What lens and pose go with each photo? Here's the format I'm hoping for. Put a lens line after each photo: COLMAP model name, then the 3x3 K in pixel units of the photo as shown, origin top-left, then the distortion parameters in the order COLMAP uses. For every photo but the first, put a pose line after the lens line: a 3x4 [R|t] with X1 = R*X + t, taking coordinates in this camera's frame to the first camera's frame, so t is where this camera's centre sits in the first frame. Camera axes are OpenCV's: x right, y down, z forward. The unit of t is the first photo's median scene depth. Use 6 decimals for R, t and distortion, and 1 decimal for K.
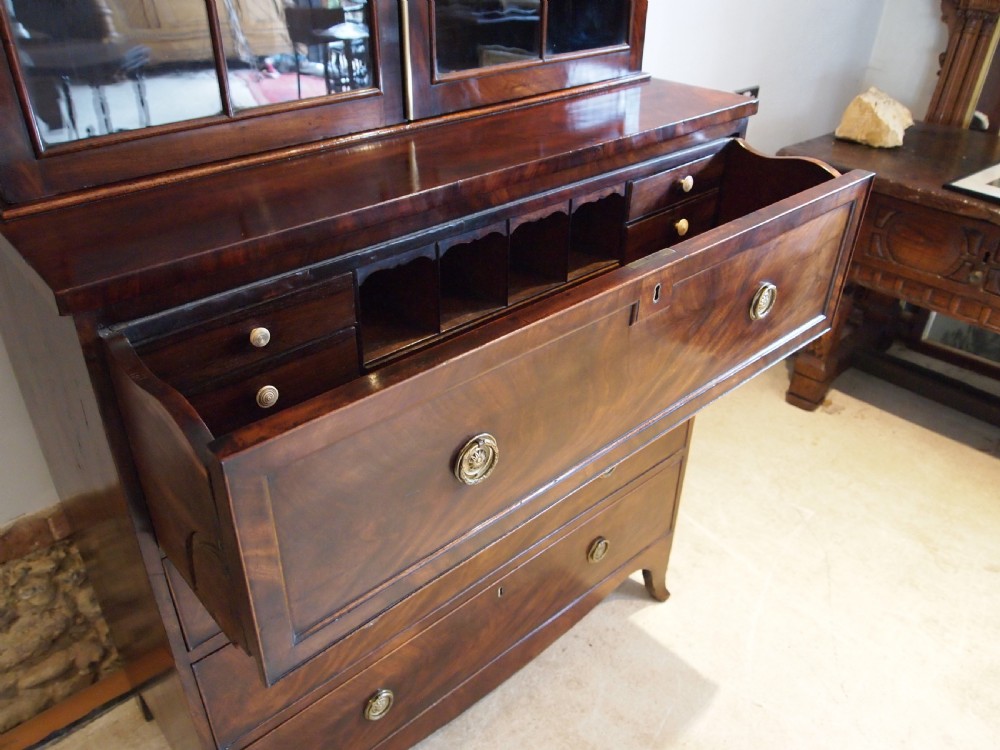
lens RADIAL K [[792.6, 0, 499.4], [0, 792.6, 375.0], [0, 0, 1]] dist [-0.042791, -0.004513]
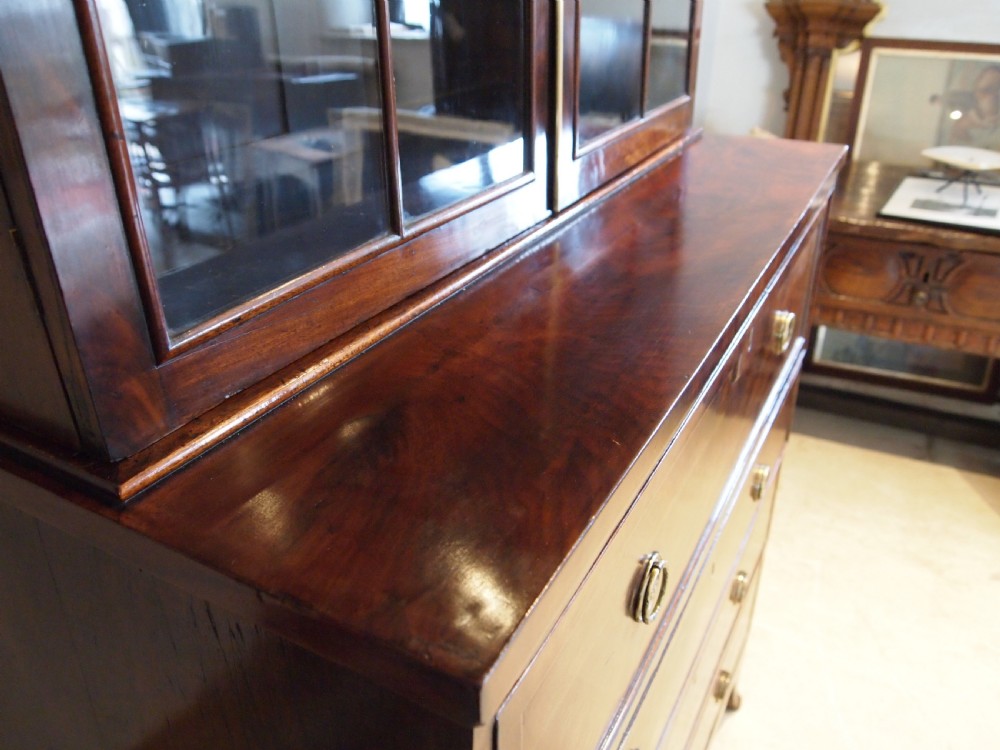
lens RADIAL K [[792.6, 0, 507.9], [0, 792.6, 371.7], [0, 0, 1]] dist [-0.042791, -0.004513]
pose [[0.939721, -0.165288, 0.299340, -0.212948], [0.187531, 0.981135, -0.046962, -0.081986], [-0.285930, 0.100267, 0.952990, 0.180281]]
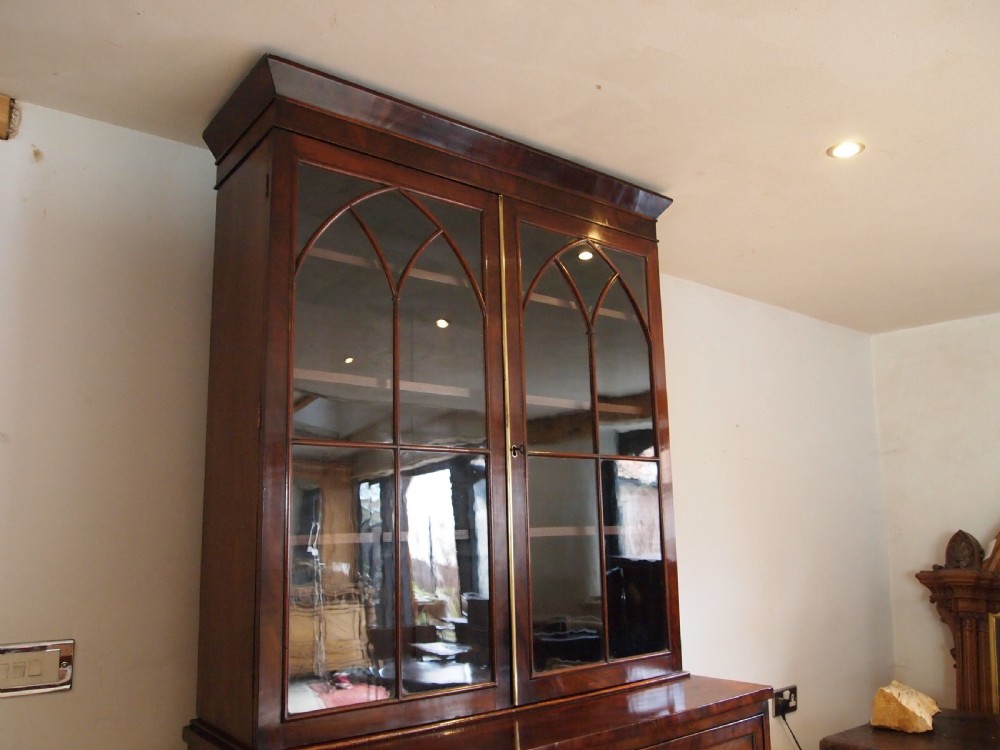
lens RADIAL K [[792.6, 0, 502.0], [0, 792.6, 377.2], [0, 0, 1]] dist [-0.042791, -0.004513]
pose [[0.997416, -0.040899, -0.059073, -0.016535], [-0.010090, 0.734294, -0.678757, 0.104892], [0.071137, 0.677598, 0.731983, -0.222691]]
